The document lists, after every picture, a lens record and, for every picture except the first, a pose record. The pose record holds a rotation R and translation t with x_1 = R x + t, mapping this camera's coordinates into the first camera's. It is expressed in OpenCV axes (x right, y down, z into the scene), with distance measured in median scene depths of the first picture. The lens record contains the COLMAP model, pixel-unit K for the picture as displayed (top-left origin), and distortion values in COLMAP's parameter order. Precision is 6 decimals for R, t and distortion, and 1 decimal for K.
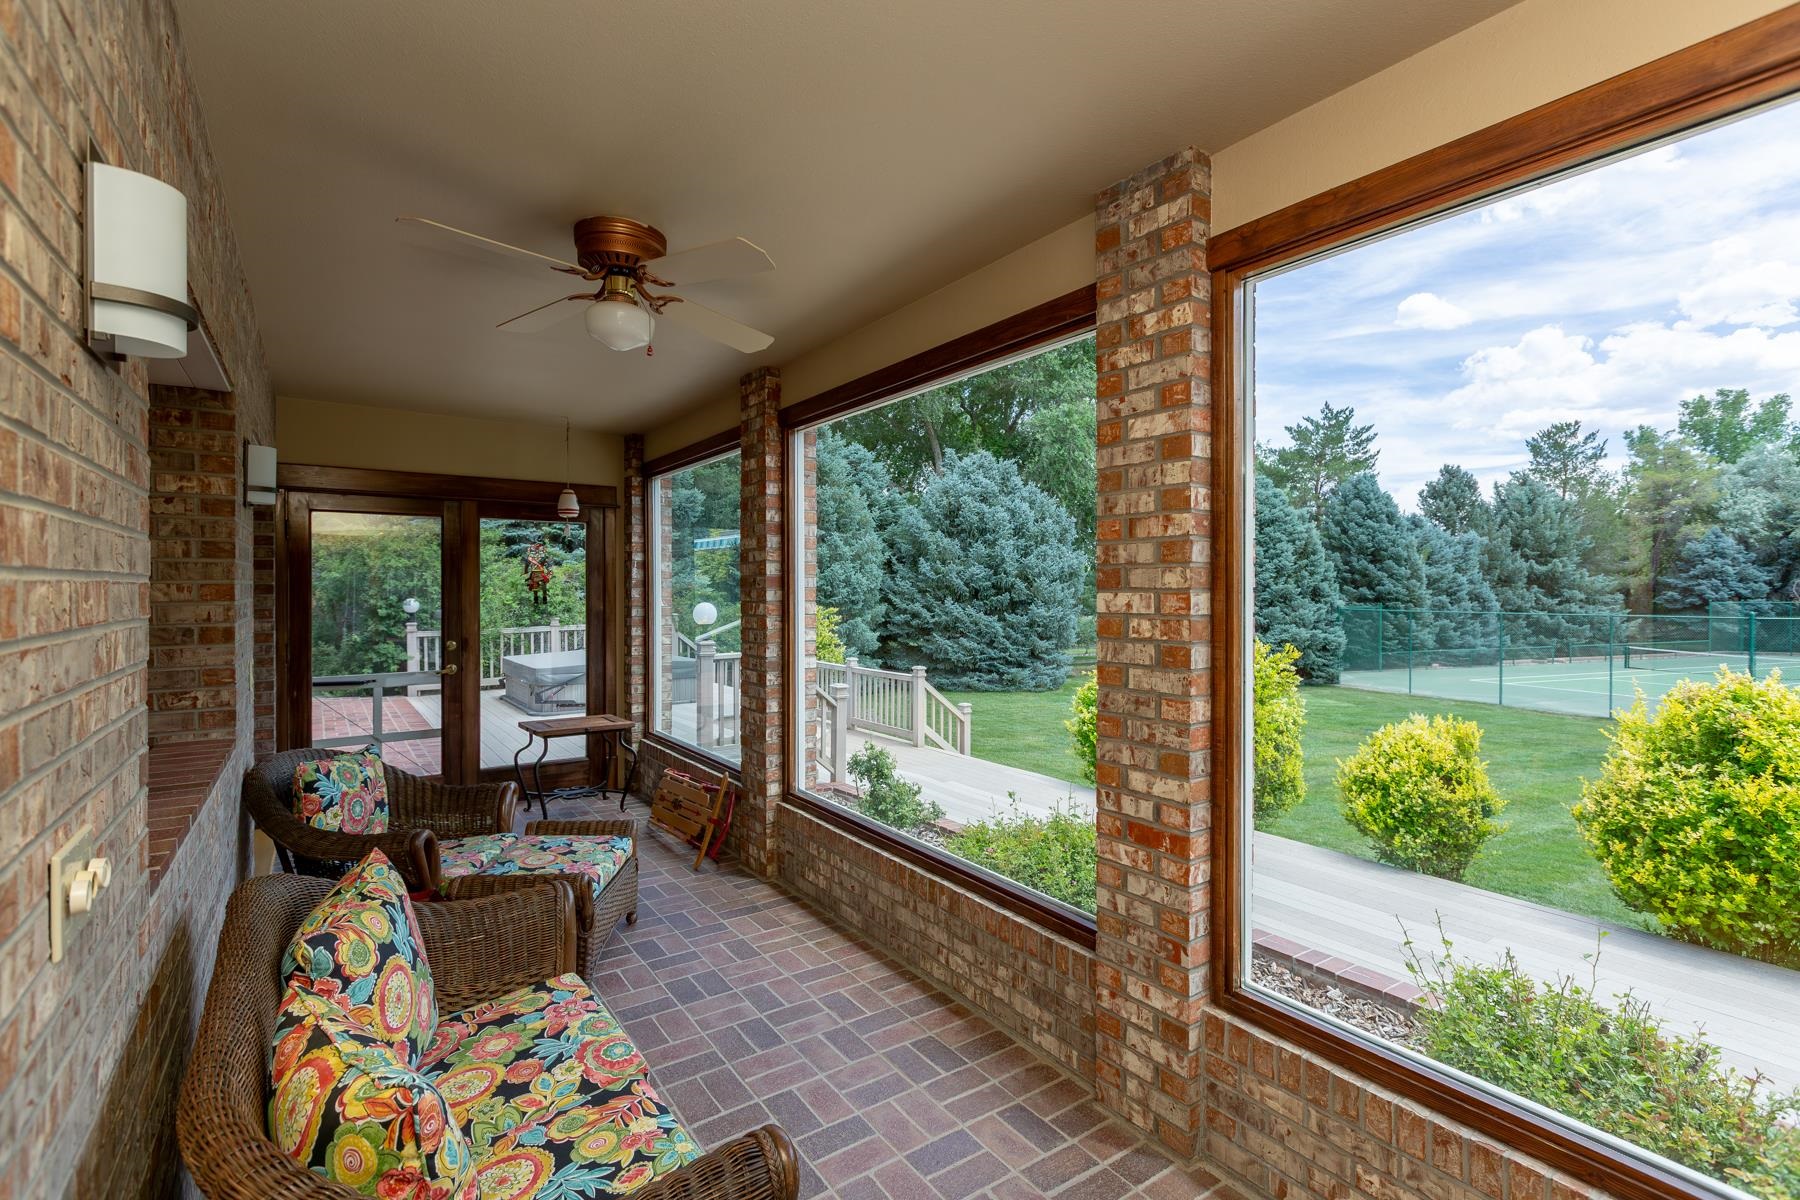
lens RADIAL K [[820.4, 0, 896.4], [0, 820.4, 596.3], [0, 0, 1]] dist [0.007081, -0.003909]
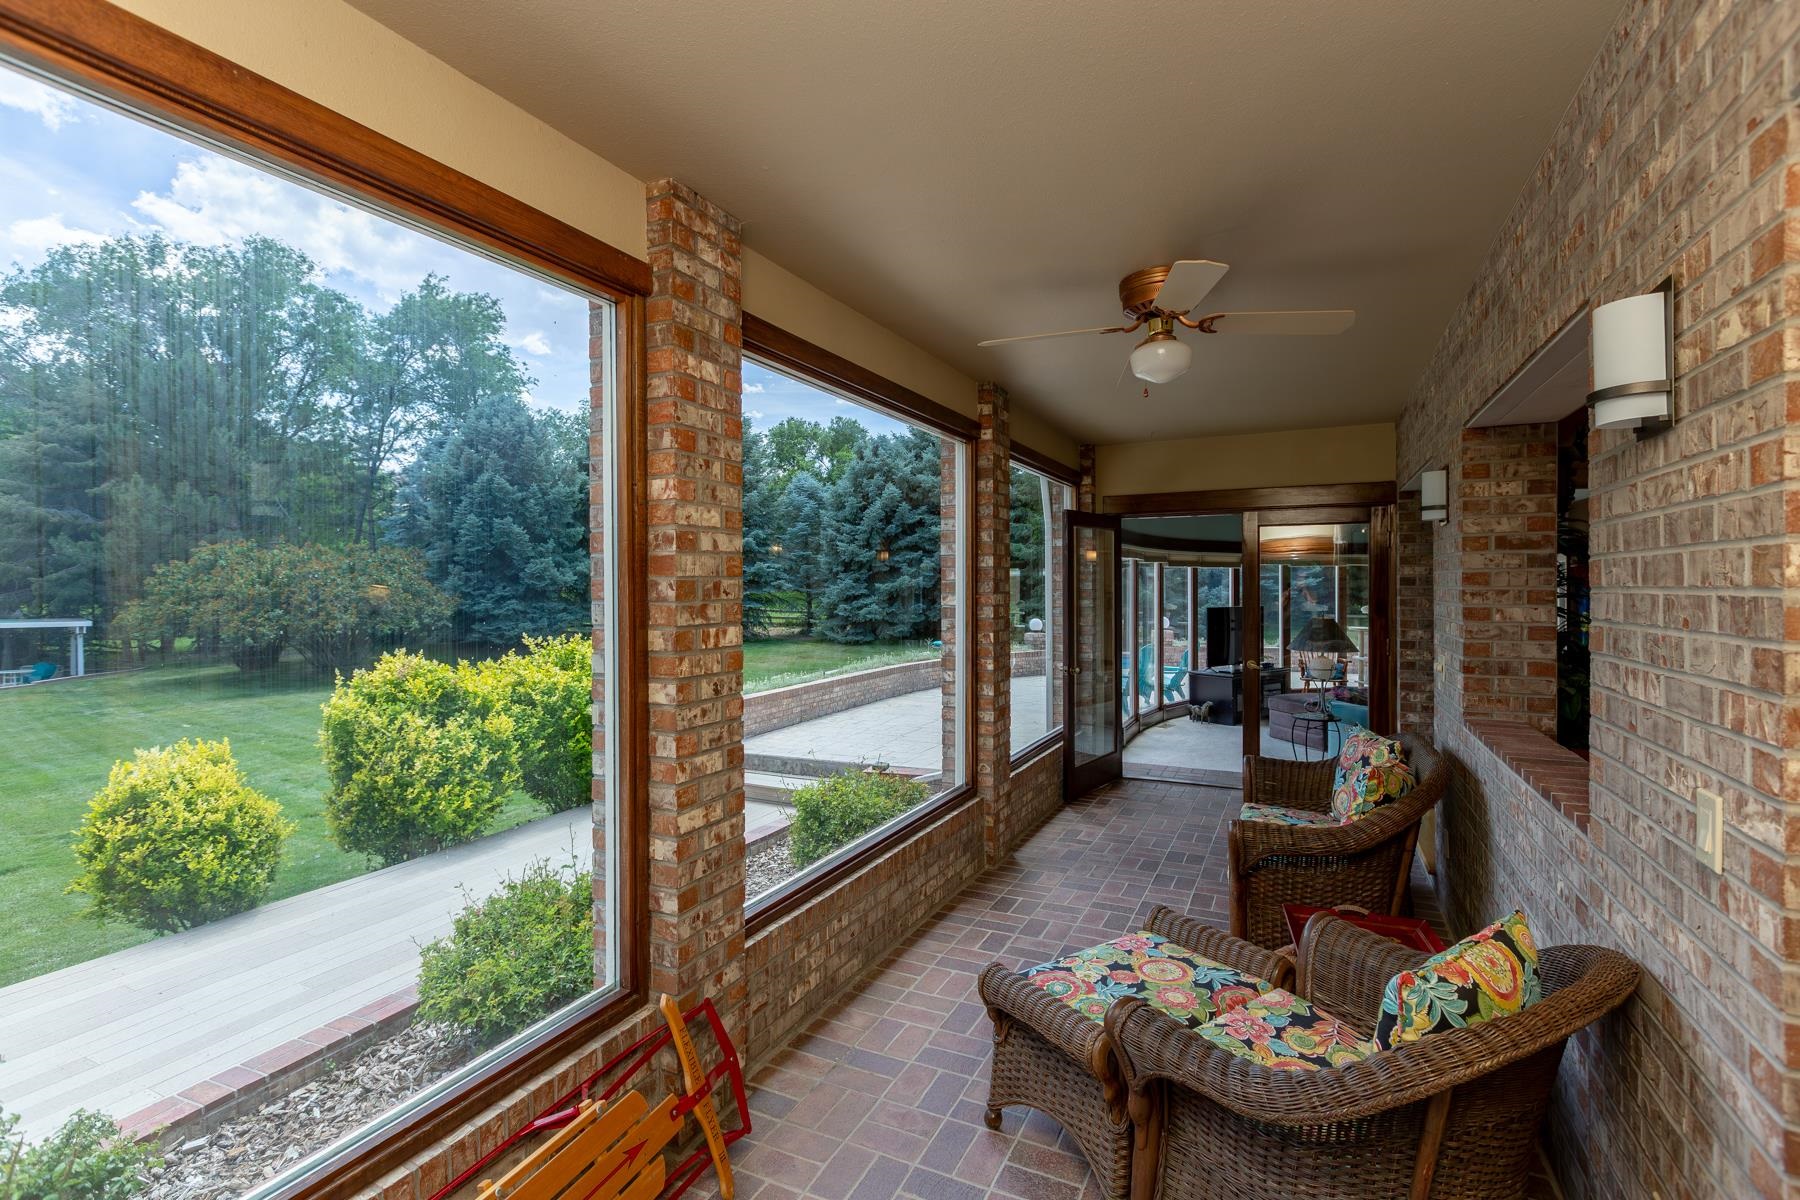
lens RADIAL K [[820.4, 0, 898.7], [0, 820.4, 595.2], [0, 0, 1]] dist [0.007081, -0.003909]
pose [[-0.487731, -0.004700, 0.872981, -0.978797], [0.013653, 0.999822, 0.013010, -0.023856], [-0.872887, 0.018264, -0.487580, 1.595538]]
